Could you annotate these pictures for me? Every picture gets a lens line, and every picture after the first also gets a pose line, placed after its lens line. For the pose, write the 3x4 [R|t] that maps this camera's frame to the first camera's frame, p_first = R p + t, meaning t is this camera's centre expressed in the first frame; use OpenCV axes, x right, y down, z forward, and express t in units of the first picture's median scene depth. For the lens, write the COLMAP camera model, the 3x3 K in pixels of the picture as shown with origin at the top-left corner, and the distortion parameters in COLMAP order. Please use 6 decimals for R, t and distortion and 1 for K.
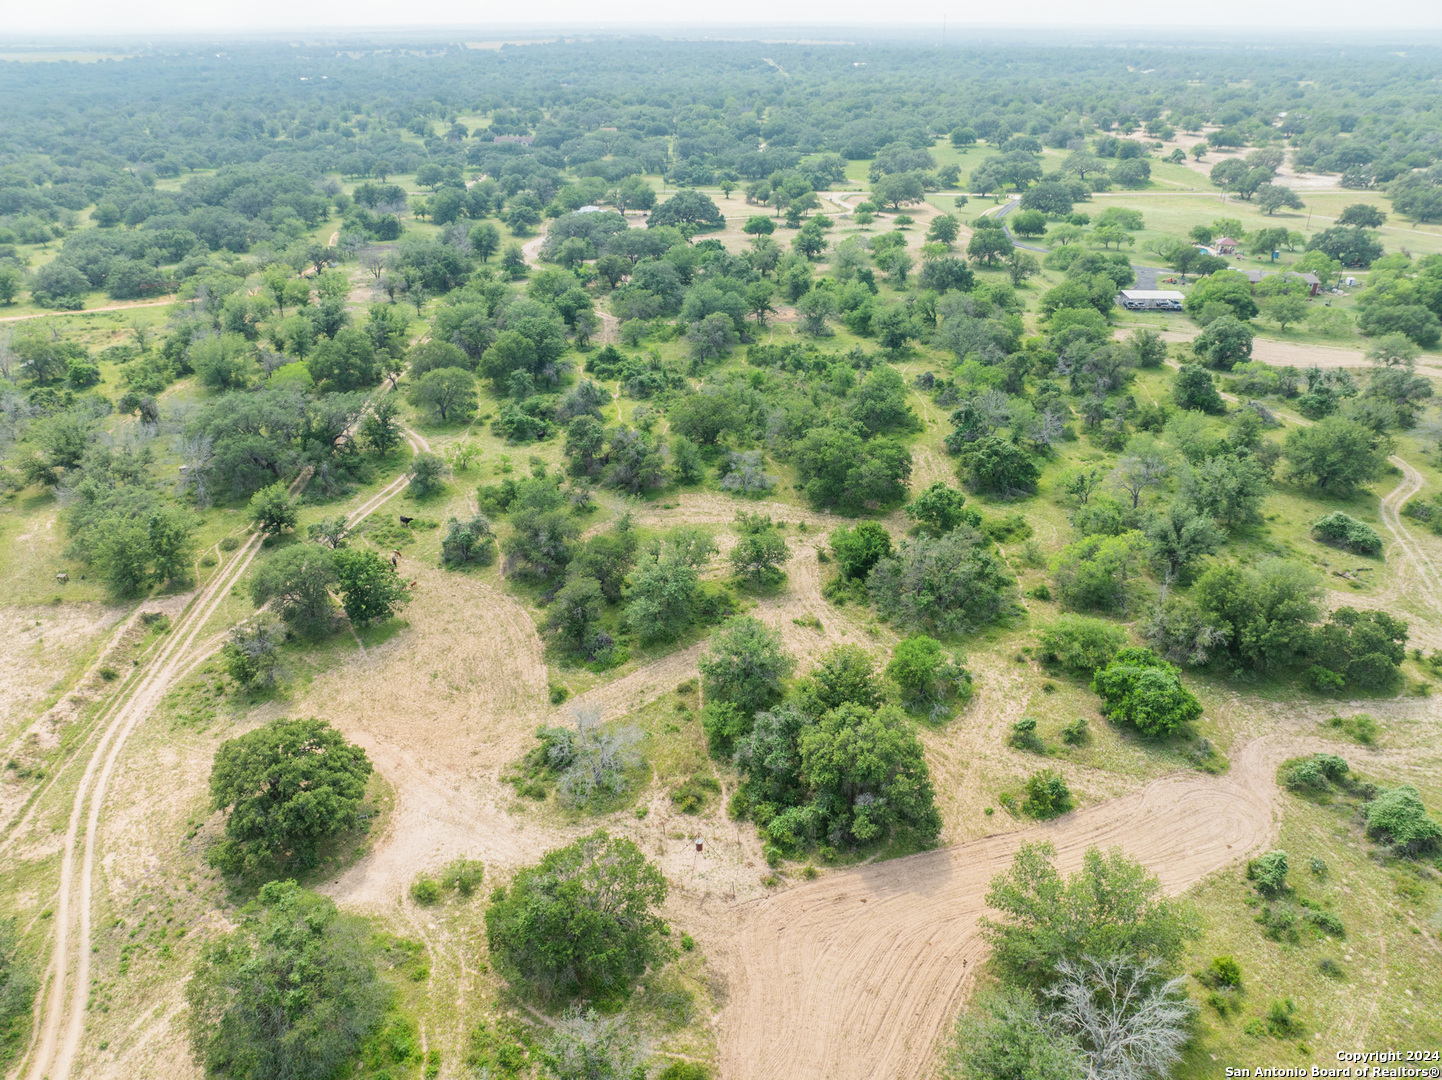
lens RADIAL K [[1015.9, 0, 719.0], [0, 1015.9, 542.6], [0, 0, 1]] dist [-0.039485, 0.015136]
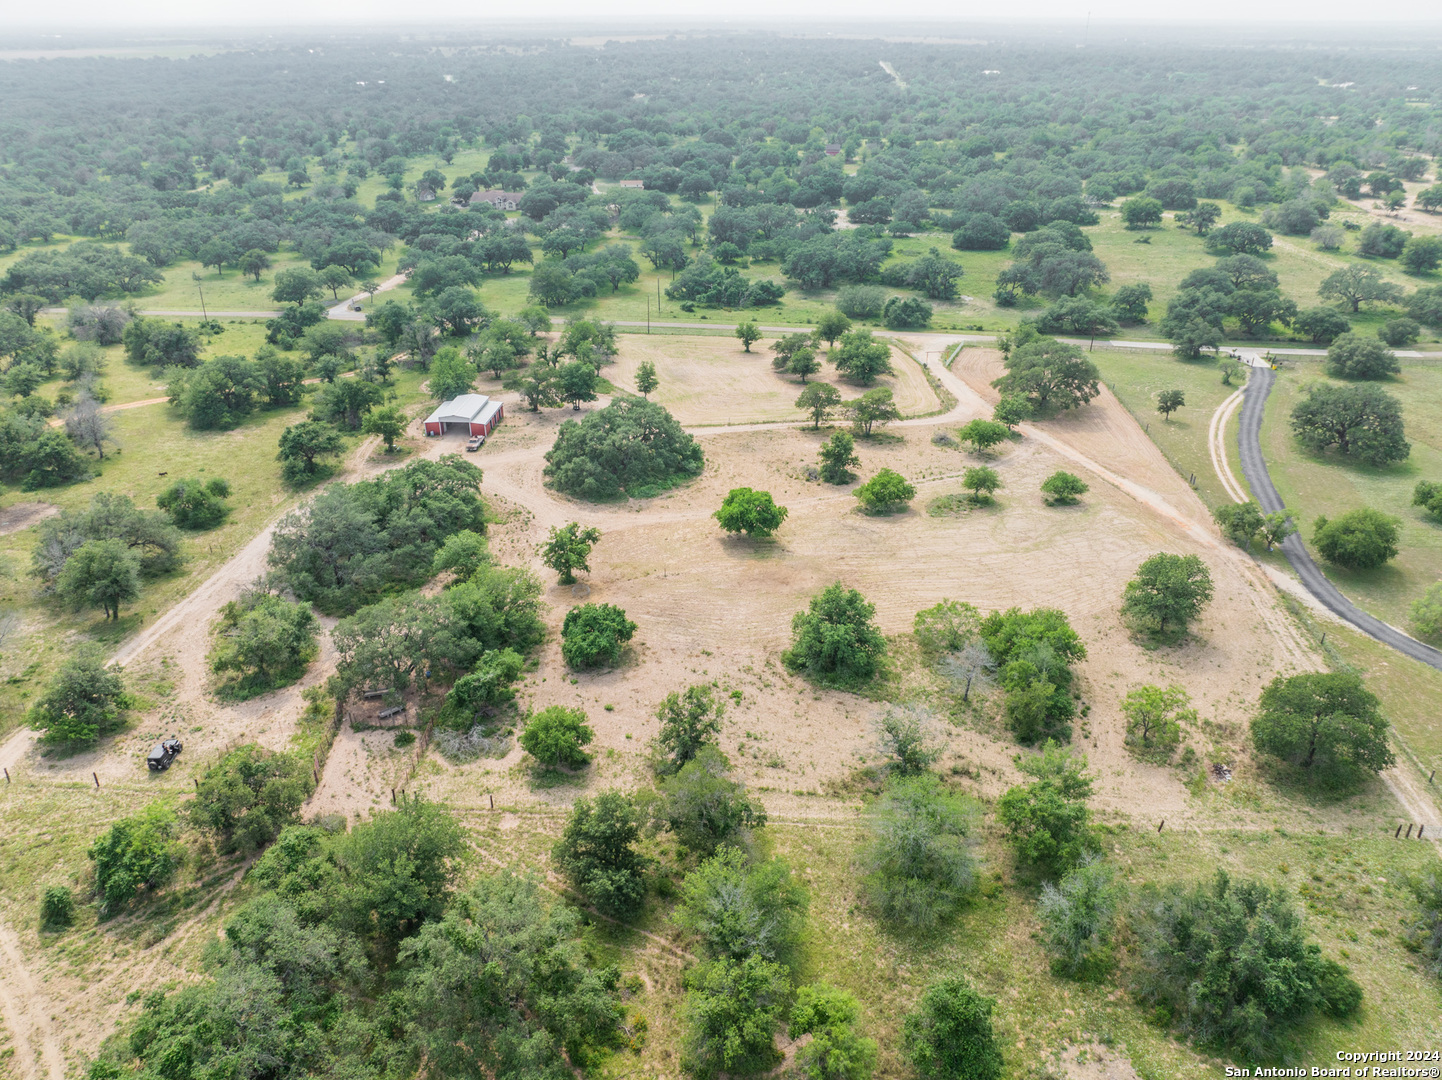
lens RADIAL K [[1015.9, 0, 722.0], [0, 1015.9, 537.0], [0, 0, 1]] dist [-0.039485, 0.015136]
pose [[0.993764, 0.053876, -0.097621, 0.033407], [-0.053724, 0.998547, 0.004184, -0.139103], [0.097704, 0.001087, 0.995215, 0.245365]]
